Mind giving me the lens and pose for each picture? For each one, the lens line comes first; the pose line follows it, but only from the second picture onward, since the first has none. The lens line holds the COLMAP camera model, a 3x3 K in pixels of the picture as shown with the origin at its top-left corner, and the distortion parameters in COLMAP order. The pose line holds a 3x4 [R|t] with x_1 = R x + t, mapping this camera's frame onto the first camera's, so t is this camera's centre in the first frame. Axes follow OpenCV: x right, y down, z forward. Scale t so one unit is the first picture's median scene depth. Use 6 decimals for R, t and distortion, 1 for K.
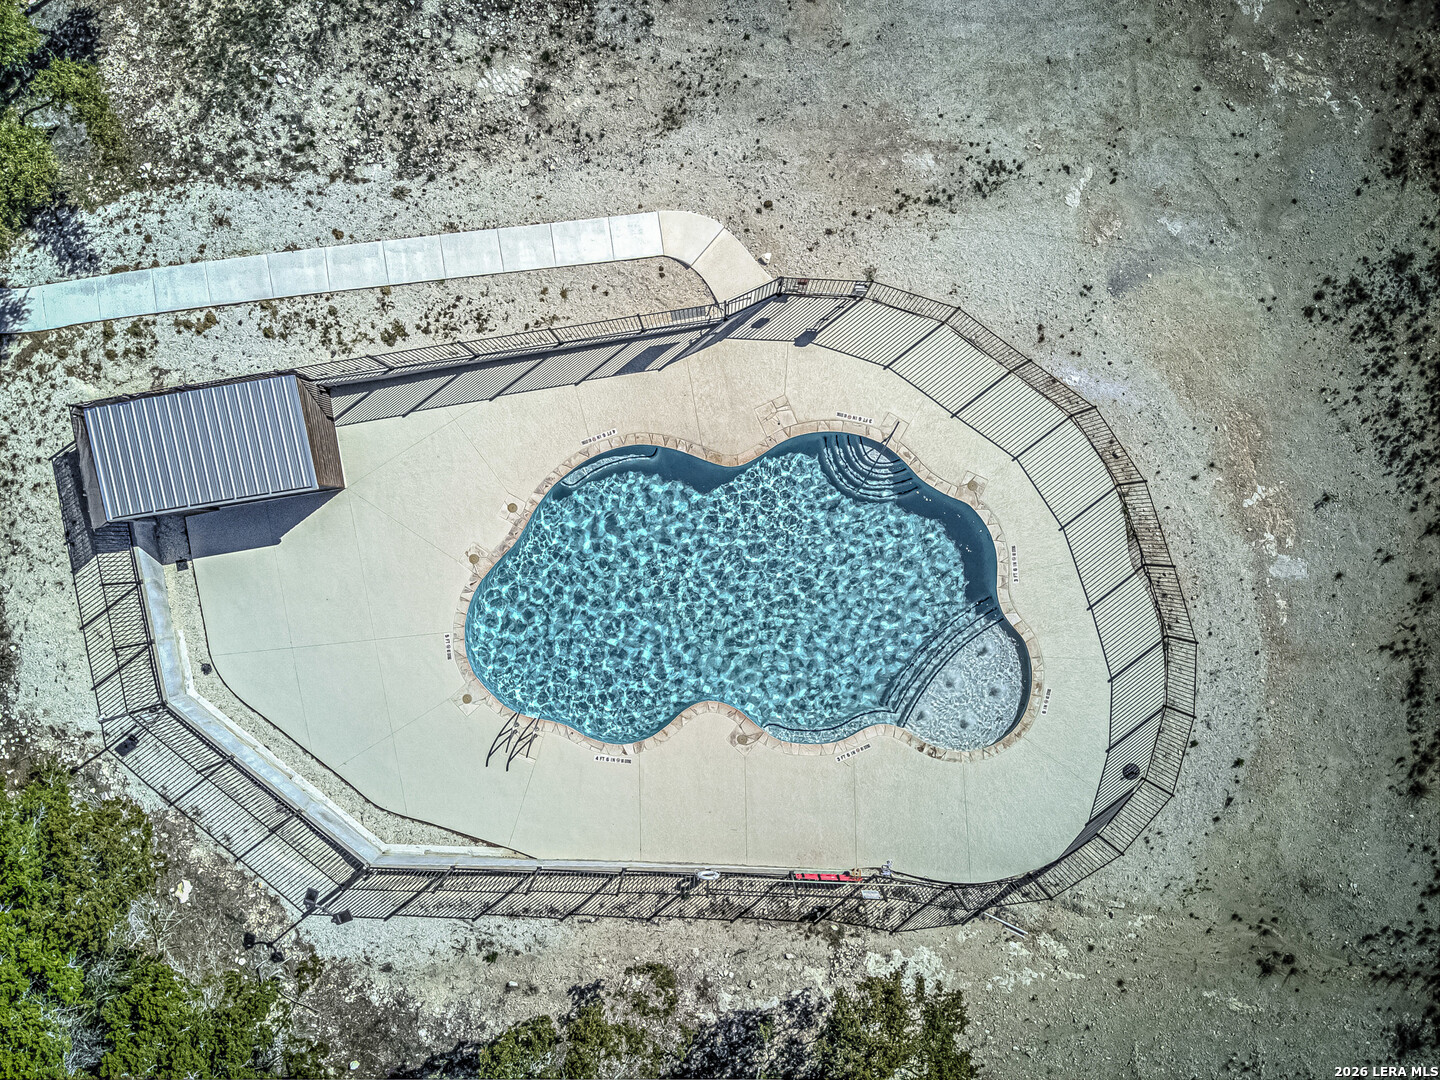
lens RADIAL K [[1030.8, 0, 722.2], [0, 1030.8, 548.3], [0, 0, 1]] dist [0.110163, -0.212626]
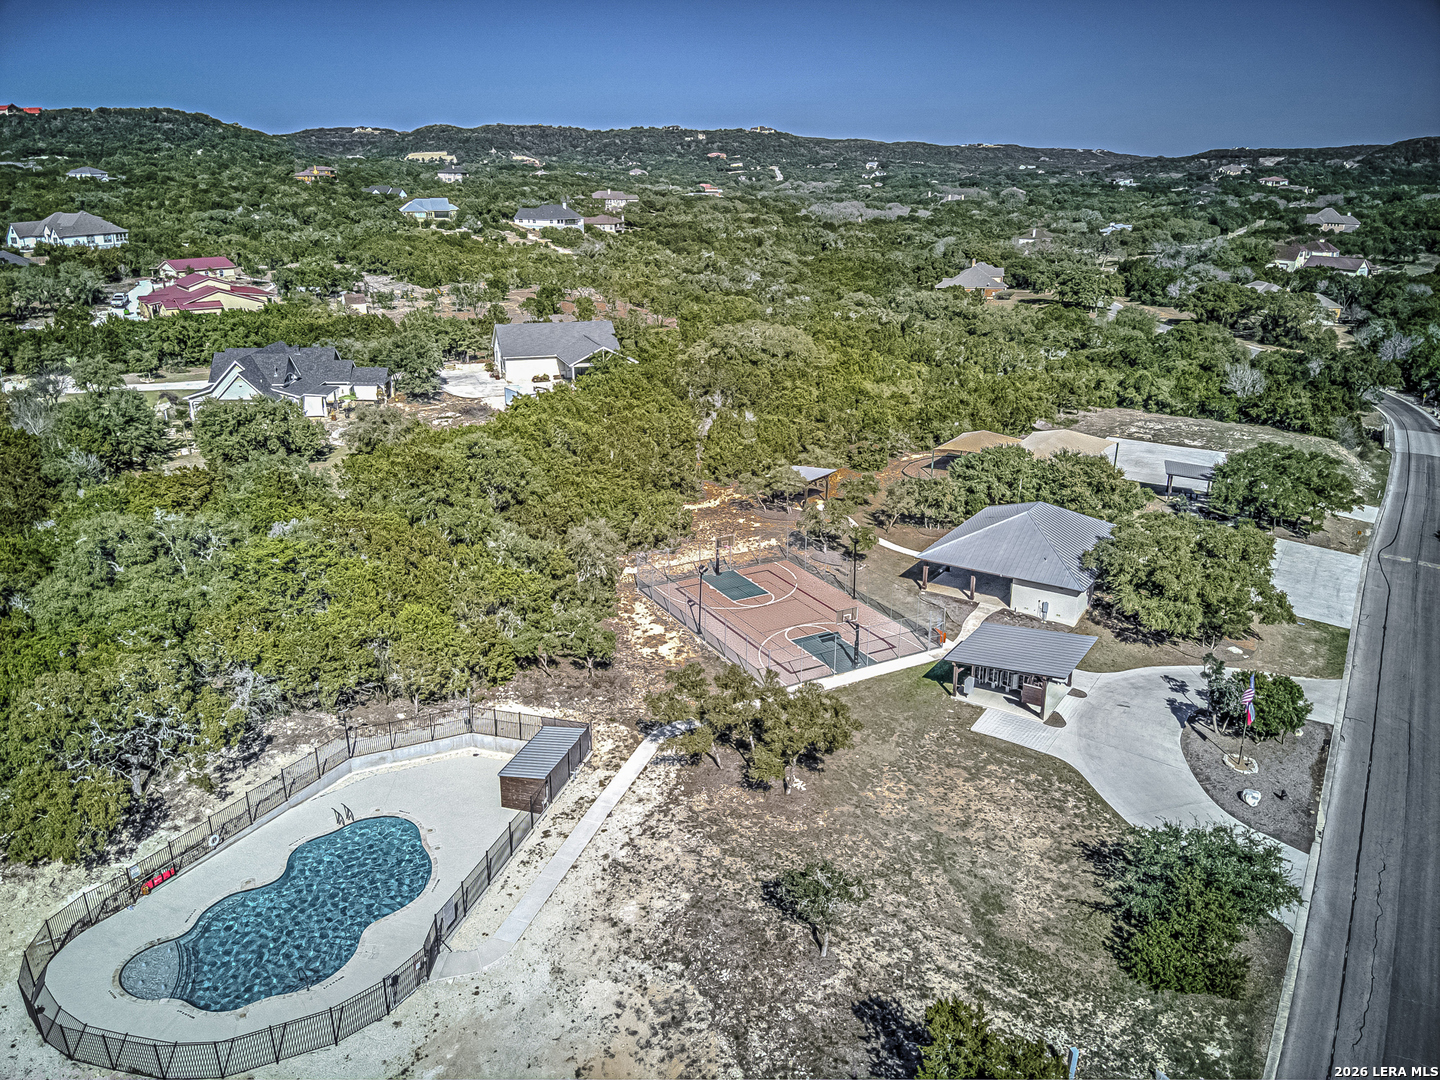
lens RADIAL K [[1030.8, 0, 722.2], [0, 1030.8, 548.3], [0, 0, 1]] dist [0.110163, -0.212626]
pose [[-0.448776, 0.309400, -0.838374, 0.988907], [-0.893638, -0.158800, 0.419754, -1.214449], [-0.003262, 0.937579, 0.347757, -0.173654]]
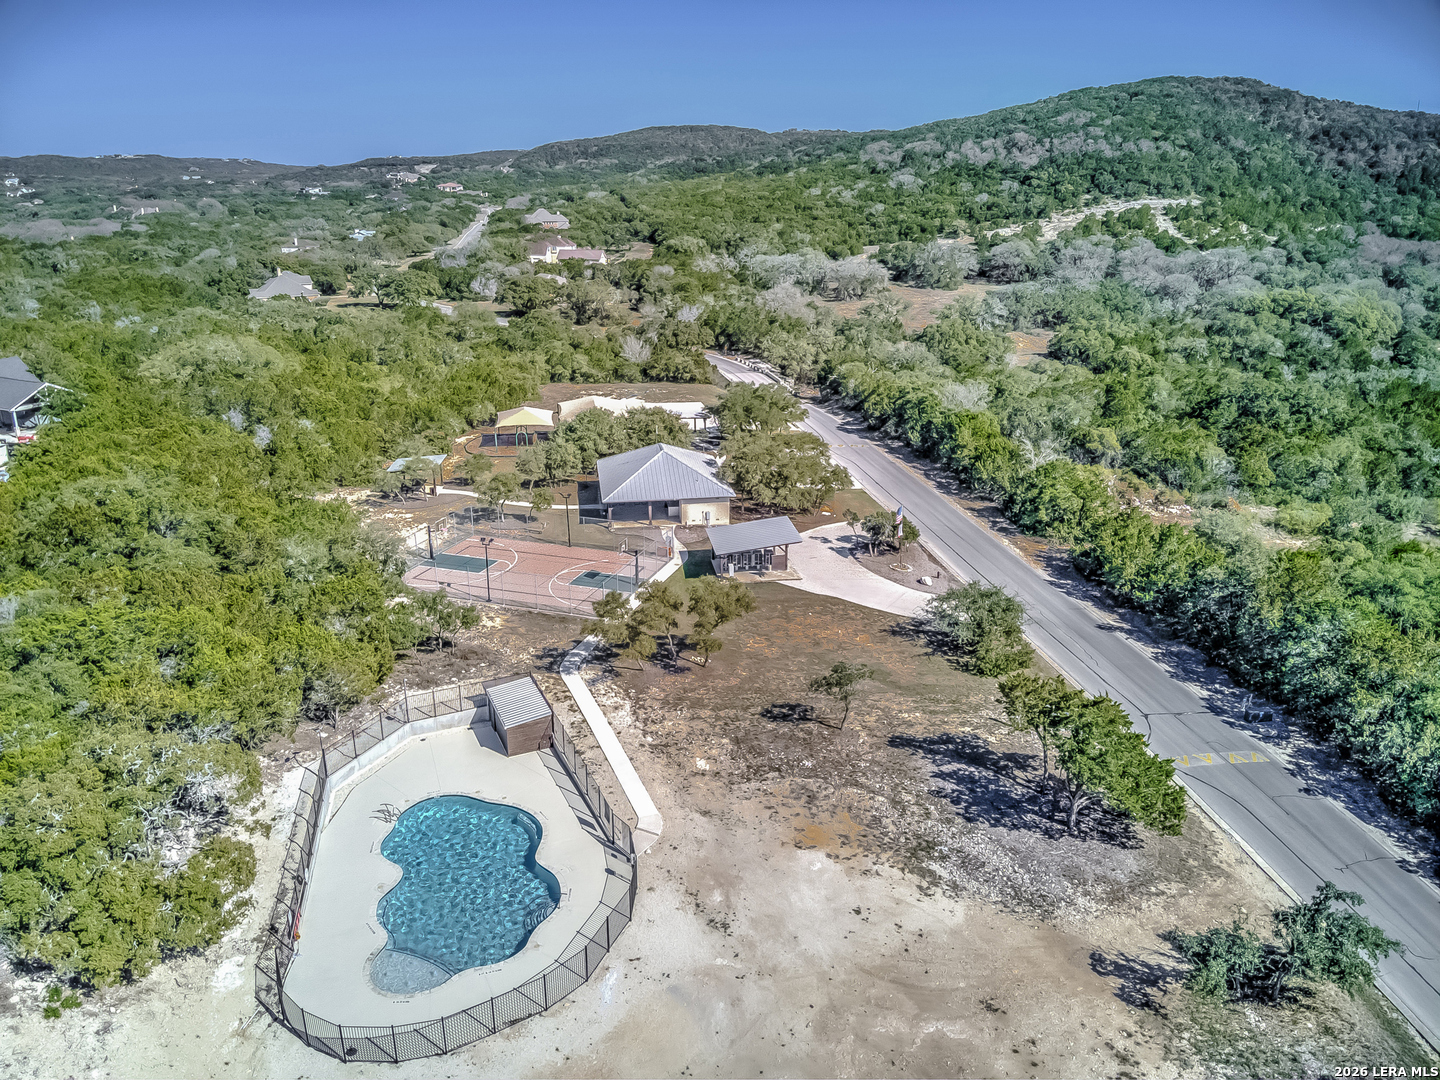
lens RADIAL K [[1030.8, 0, 722.2], [0, 1030.8, 548.3], [0, 0, 1]] dist [0.110163, -0.212626]
pose [[0.261264, 0.327569, -0.907987, 1.627709], [-0.965245, 0.082320, -0.248042, 0.016155], [-0.006506, 0.941234, 0.337692, -0.167577]]
